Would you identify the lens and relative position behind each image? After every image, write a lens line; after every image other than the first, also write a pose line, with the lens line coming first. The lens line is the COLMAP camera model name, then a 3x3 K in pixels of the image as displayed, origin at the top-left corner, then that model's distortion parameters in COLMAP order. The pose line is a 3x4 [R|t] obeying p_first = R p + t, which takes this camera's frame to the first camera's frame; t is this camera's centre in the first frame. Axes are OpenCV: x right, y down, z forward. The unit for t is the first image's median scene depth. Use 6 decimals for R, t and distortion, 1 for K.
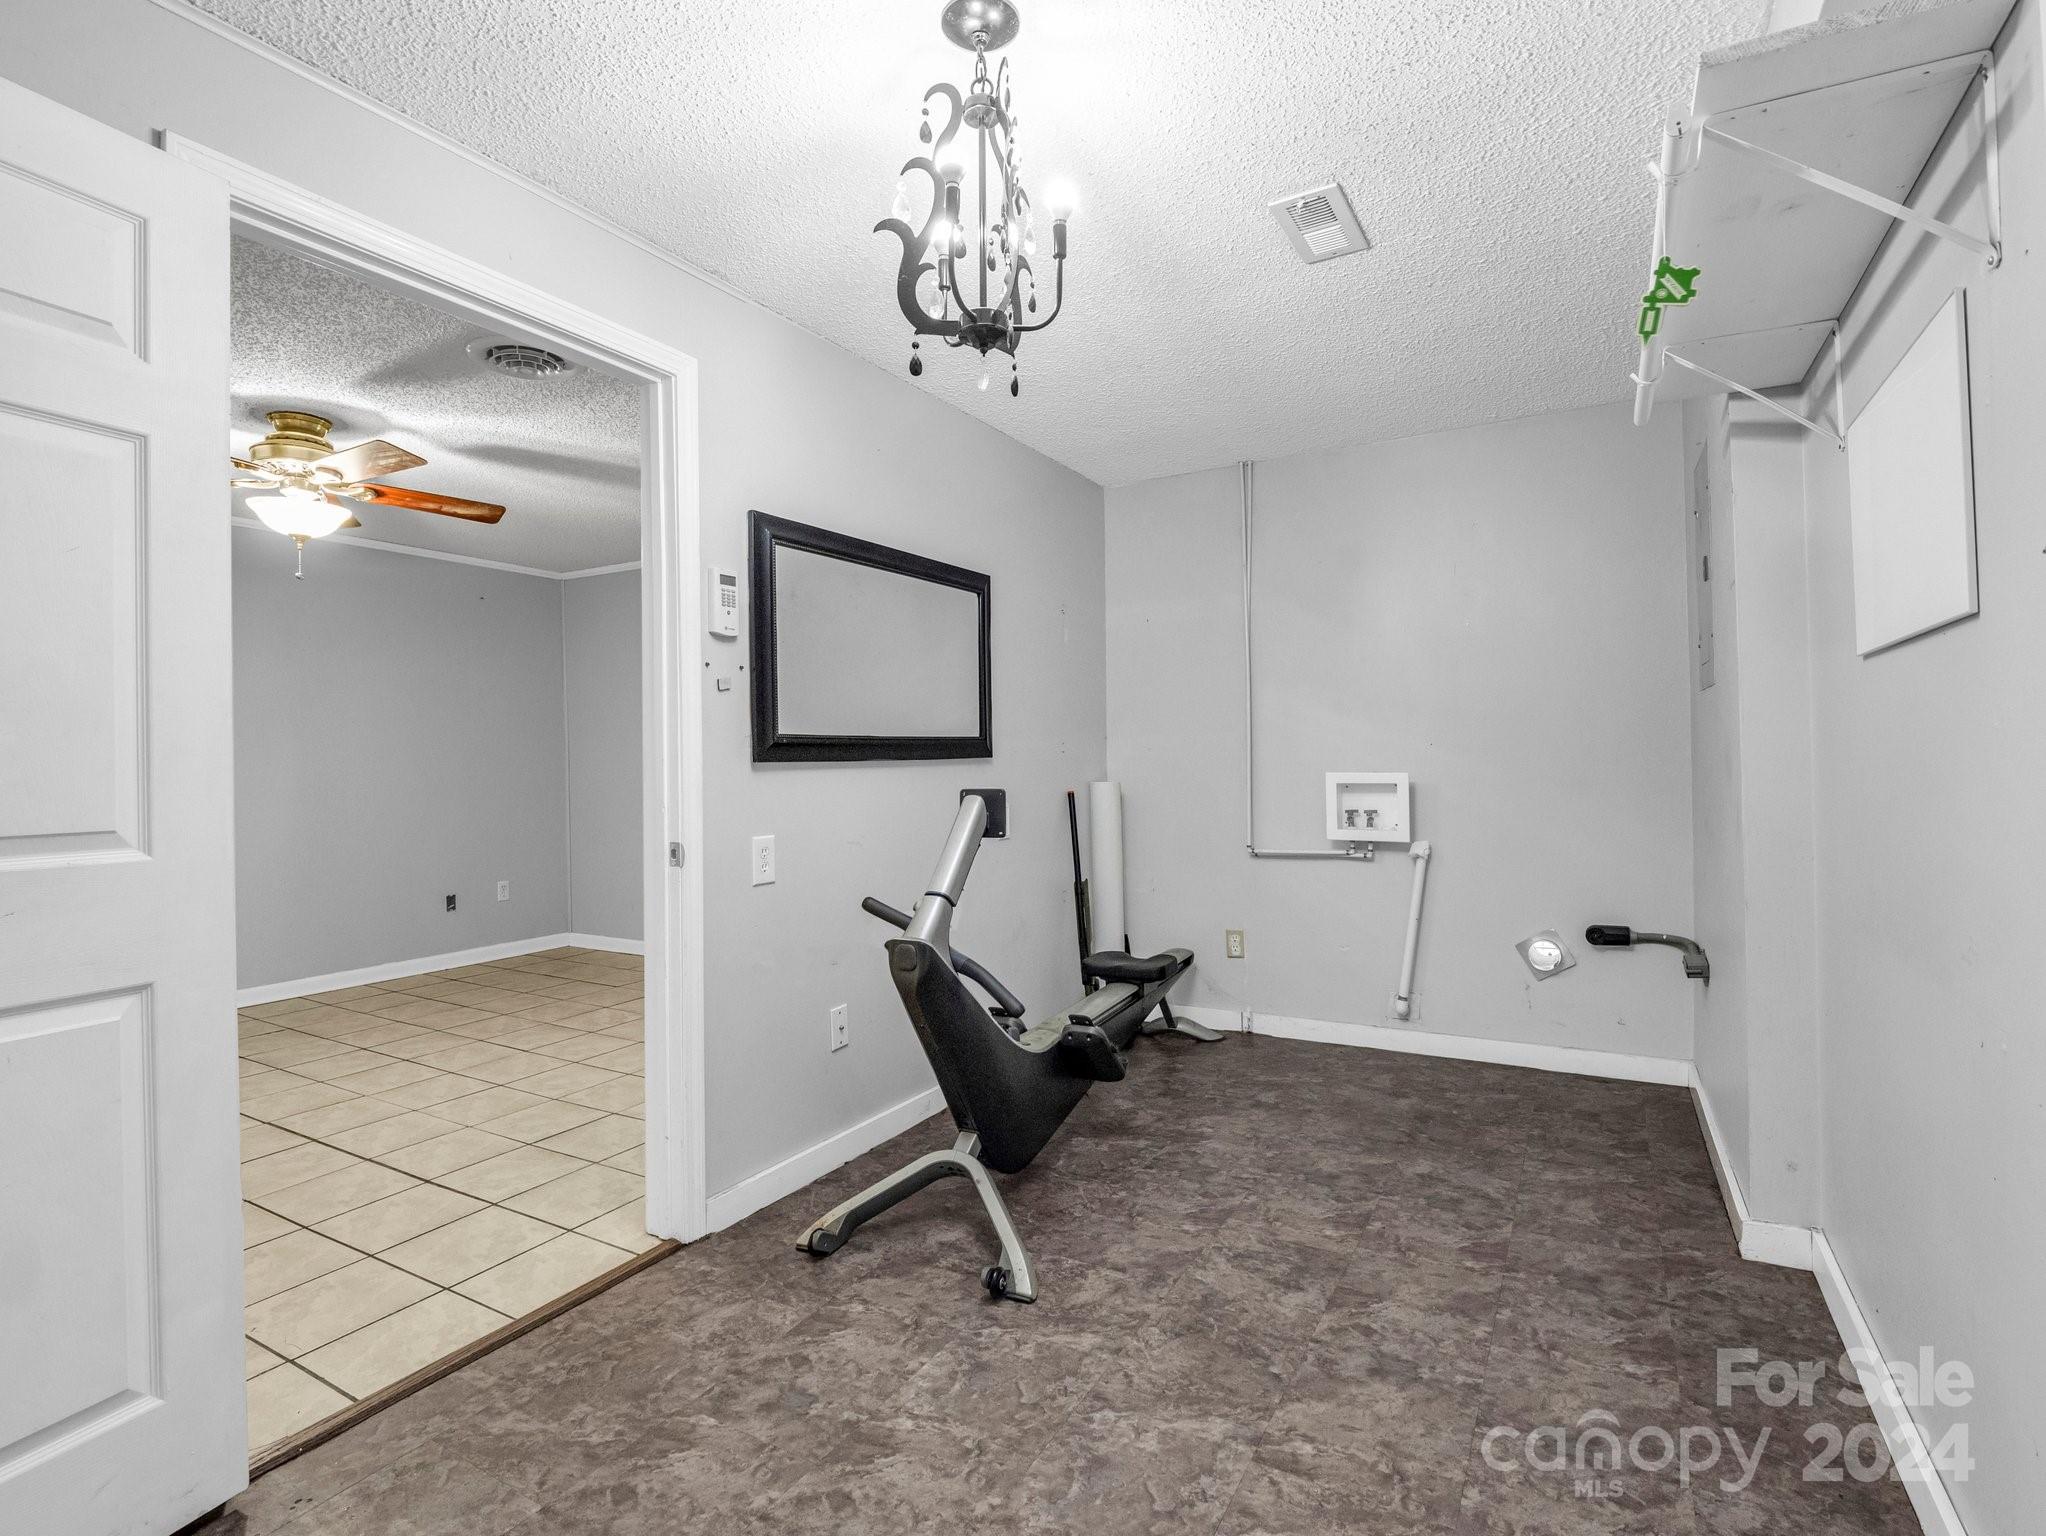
lens RADIAL K [[1033.3, 0, 1023.0], [0, 1033.3, 768.0], [0, 0, 1]] dist [-0.005187, -0.001291]
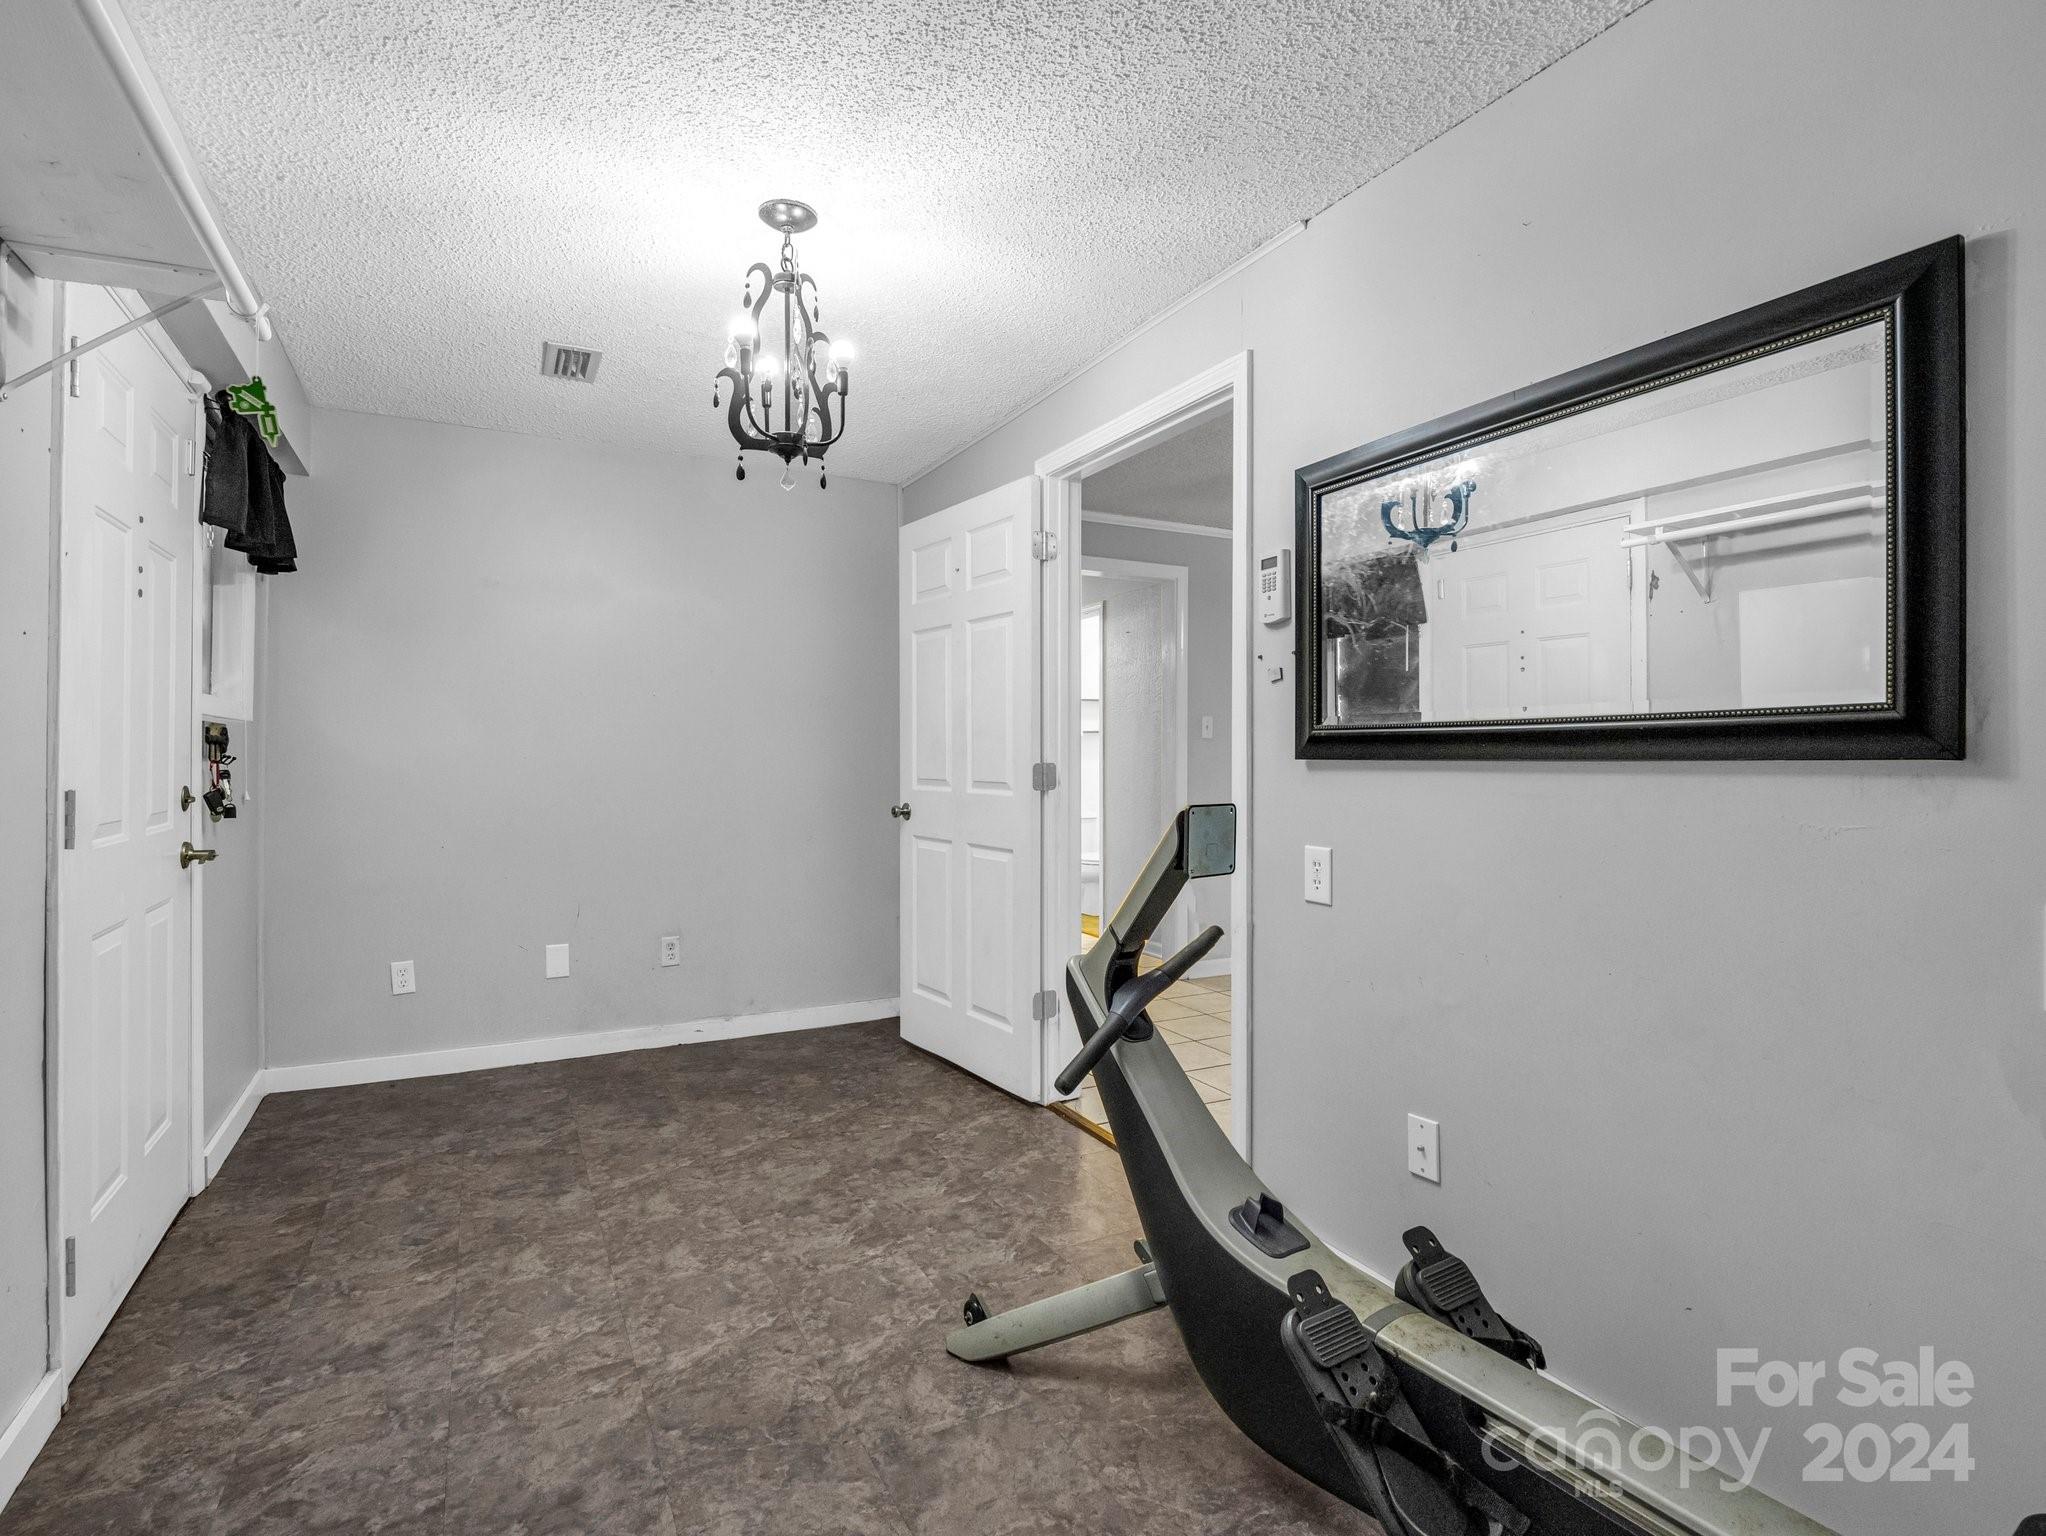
lens RADIAL K [[1072.0, 0, 1023.0], [0, 1072.0, 768.0], [0, 0, 1]] dist [0.001940, 0.001146]
pose [[-0.561057, 0.026036, -0.827367, 0.879539], [0.001555, 0.999537, 0.030400, -0.037049], [0.827775, 0.015769, -0.560838, 1.856178]]
